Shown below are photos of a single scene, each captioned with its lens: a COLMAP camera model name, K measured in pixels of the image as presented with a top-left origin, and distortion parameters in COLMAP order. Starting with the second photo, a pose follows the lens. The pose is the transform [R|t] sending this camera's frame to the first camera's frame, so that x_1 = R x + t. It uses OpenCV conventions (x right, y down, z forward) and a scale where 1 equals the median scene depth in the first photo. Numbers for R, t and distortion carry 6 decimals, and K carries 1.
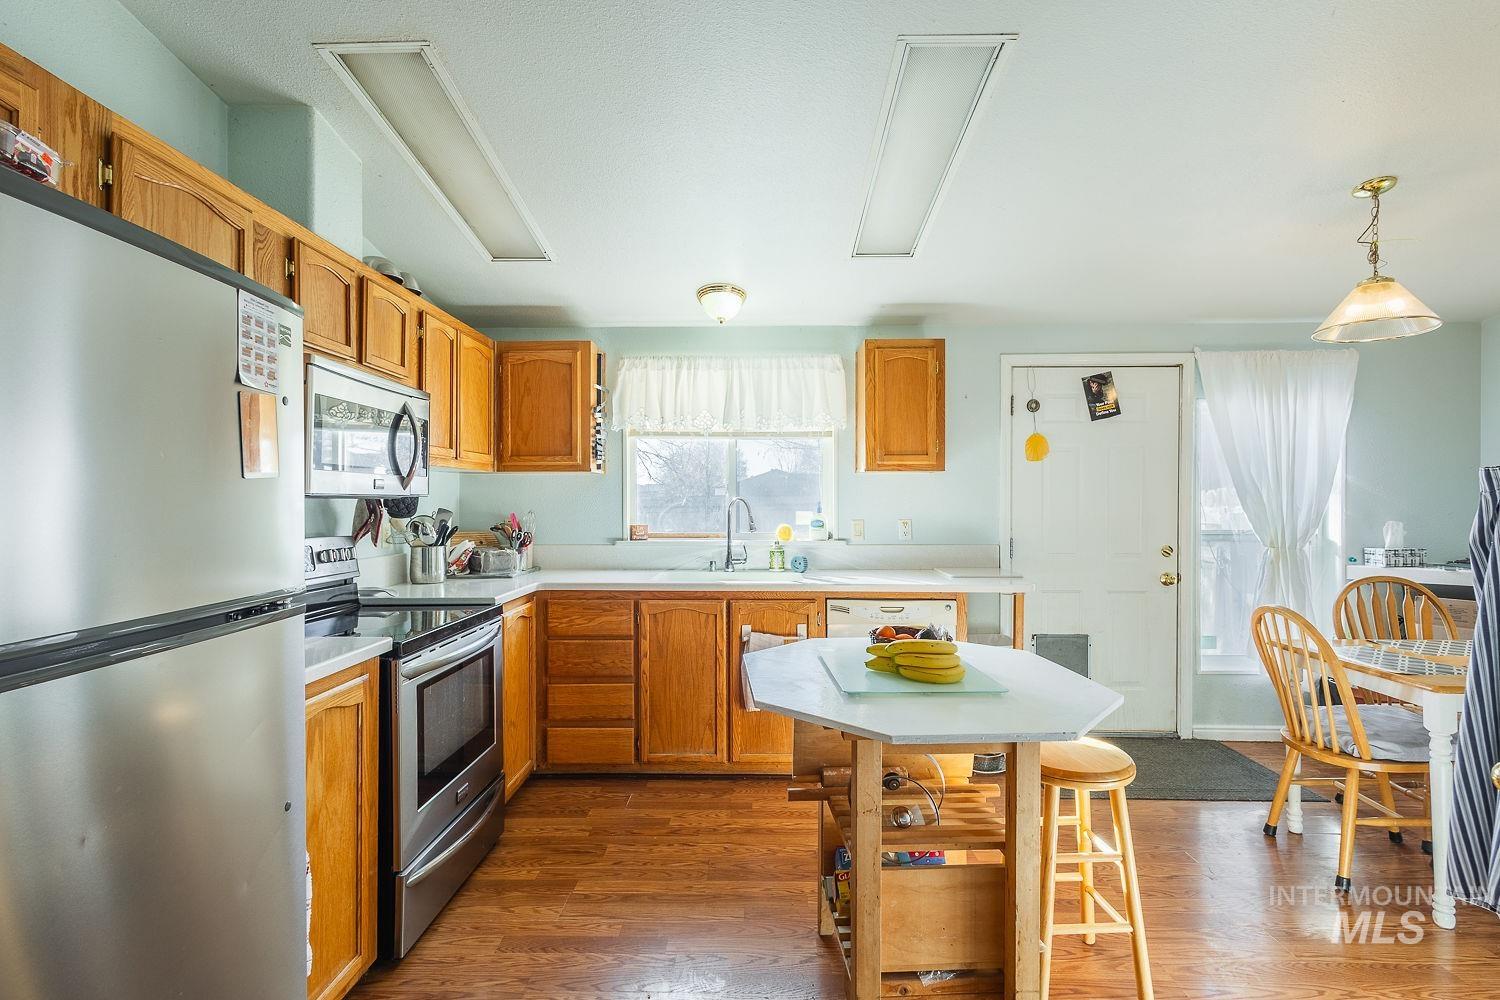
lens RADIAL K [[712.6, 0, 747.4], [0, 712.6, 500.4], [0, 0, 1]] dist [0.009846, -0.005155]
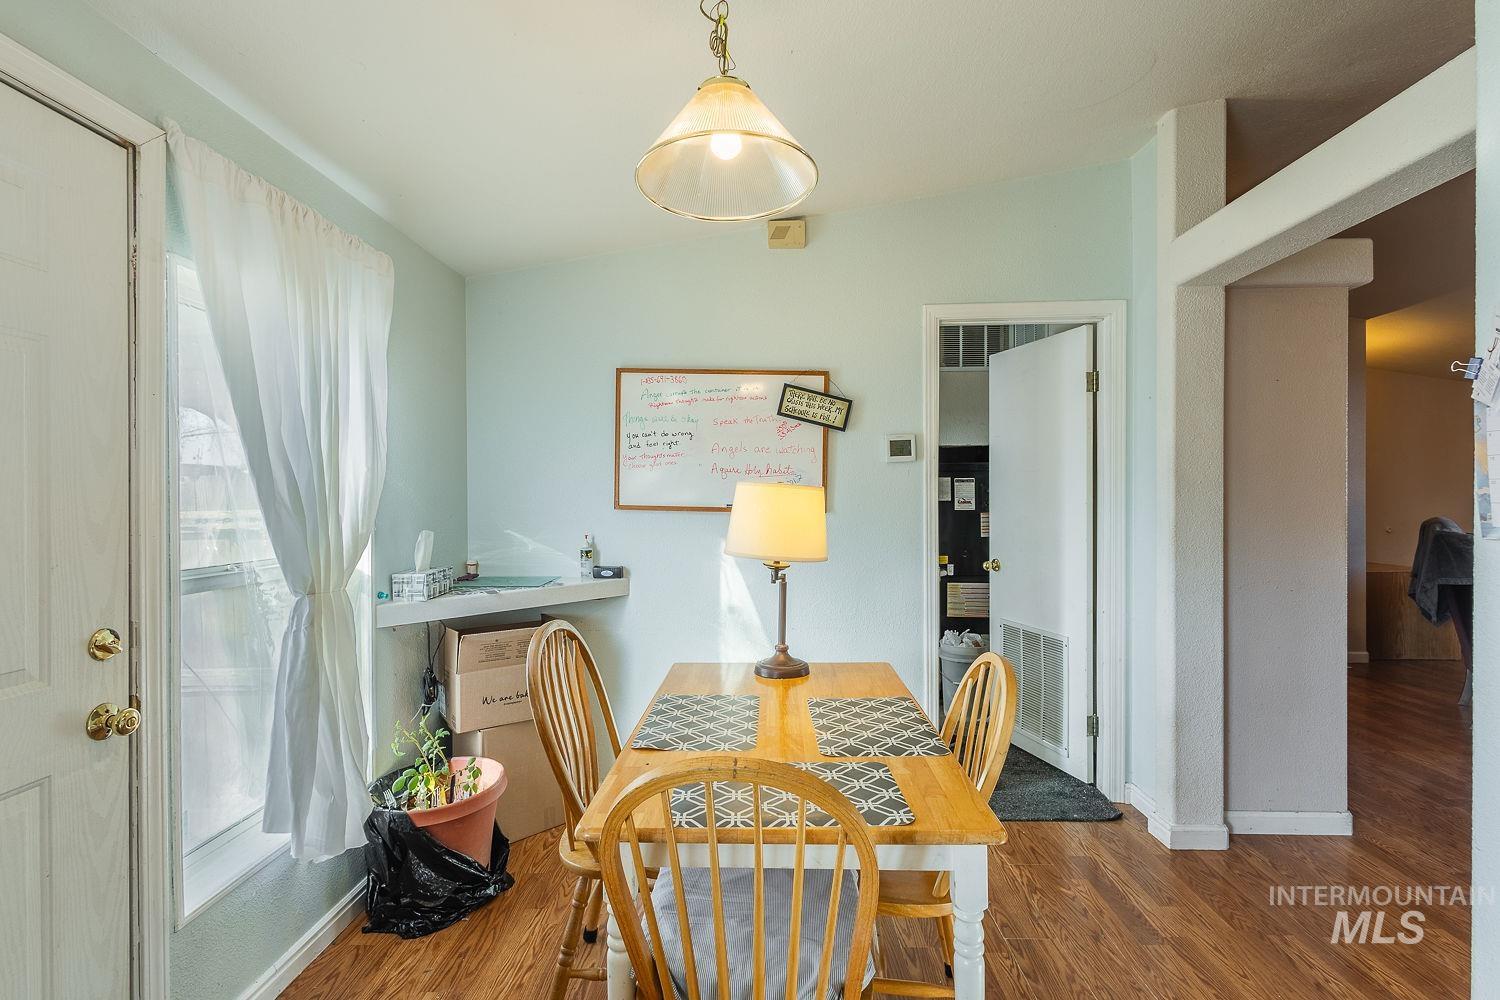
lens RADIAL K [[701.5, 0, 750.0], [0, 701.5, 500.0], [0, 0, 1]] dist [0.008042, 0.000002]
pose [[0.013980, -0.005020, 0.999890, 0.278811], [0.009953, 0.999939, 0.004881, -0.000111], [-0.999853, 0.009884, 0.014029, 0.788746]]
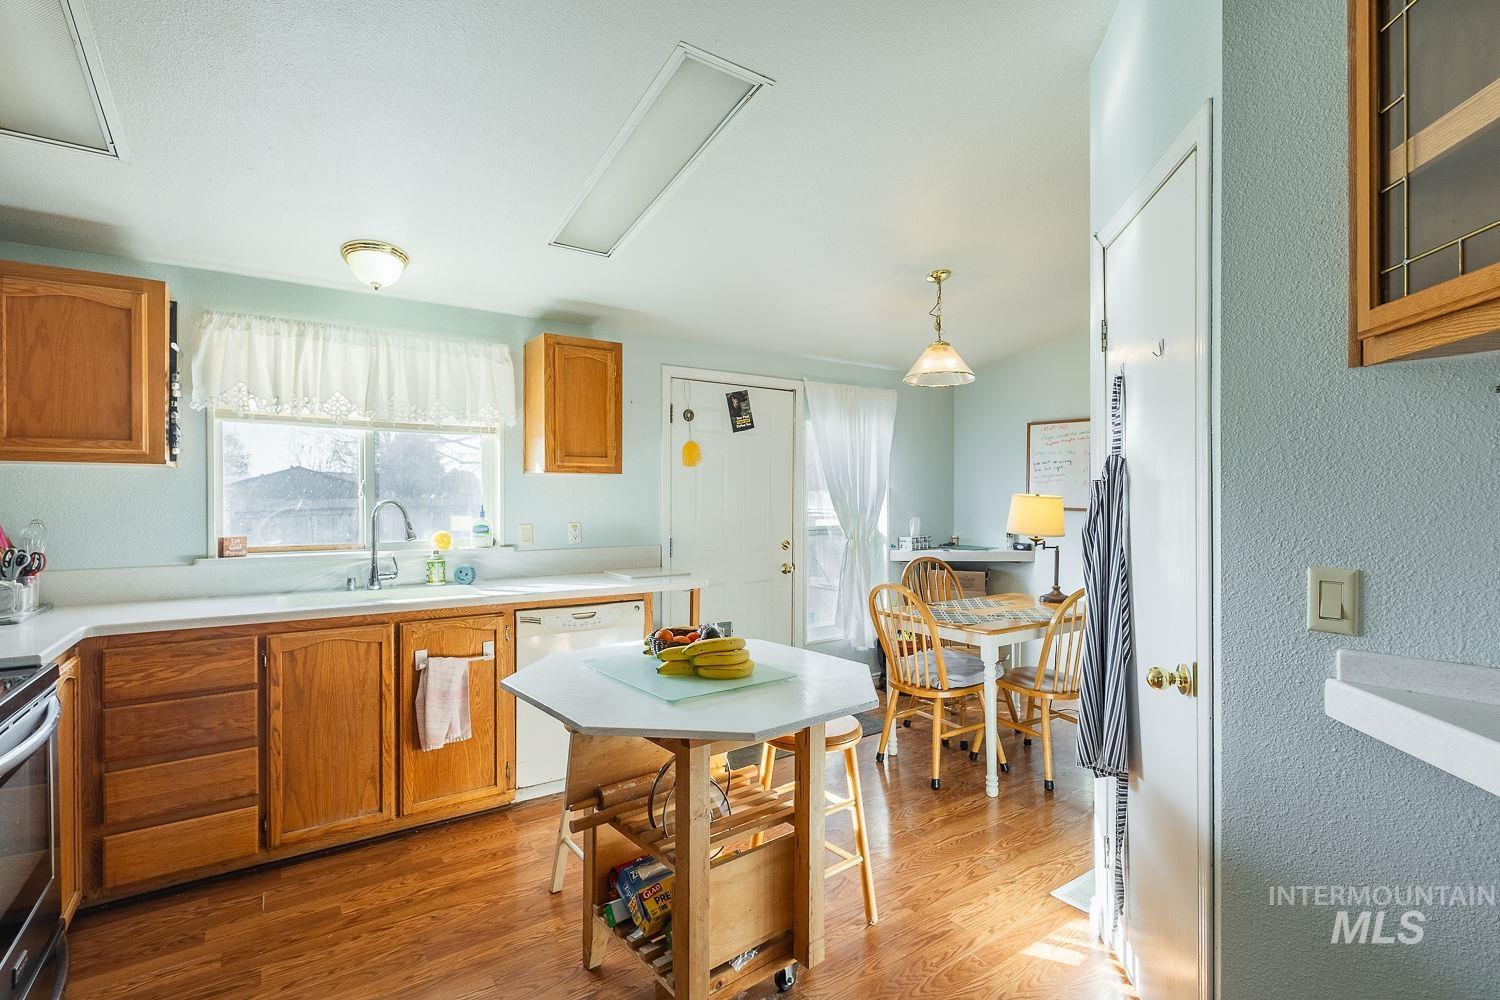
lens RADIAL K [[711.0, 0, 760.9], [0, 711.0, 499.9], [0, 0, 1]] dist [0.002306, -0.000445]
pose [[0.807695, -0.000341, 0.589600, -0.172452], [0.002950, 0.999990, -0.003463, -0.000285], [-0.589593, 0.004536, 0.807688, 0.075497]]
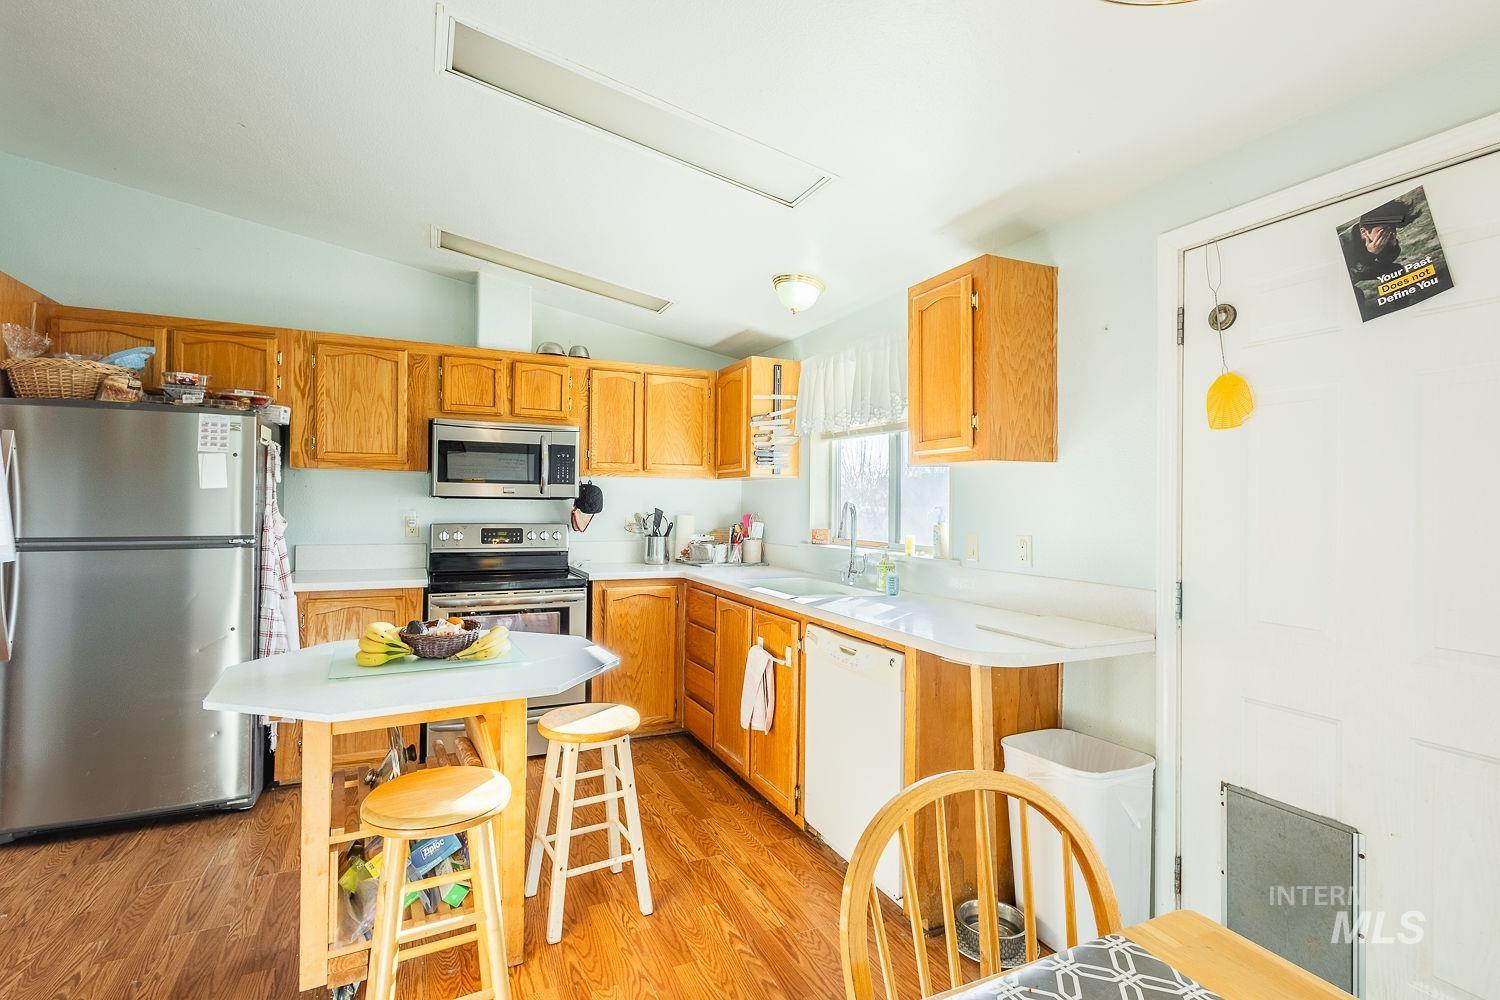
lens RADIAL K [[712.6, 0, 747.4], [0, 712.6, 500.4], [0, 0, 1]] dist [0.009846, -0.005155]
pose [[0.431053, 0.001701, -0.902325, 0.827245], [-0.010607, 0.999939, -0.003182, -0.000914], [0.902264, 0.010942, 0.431044, 0.575839]]
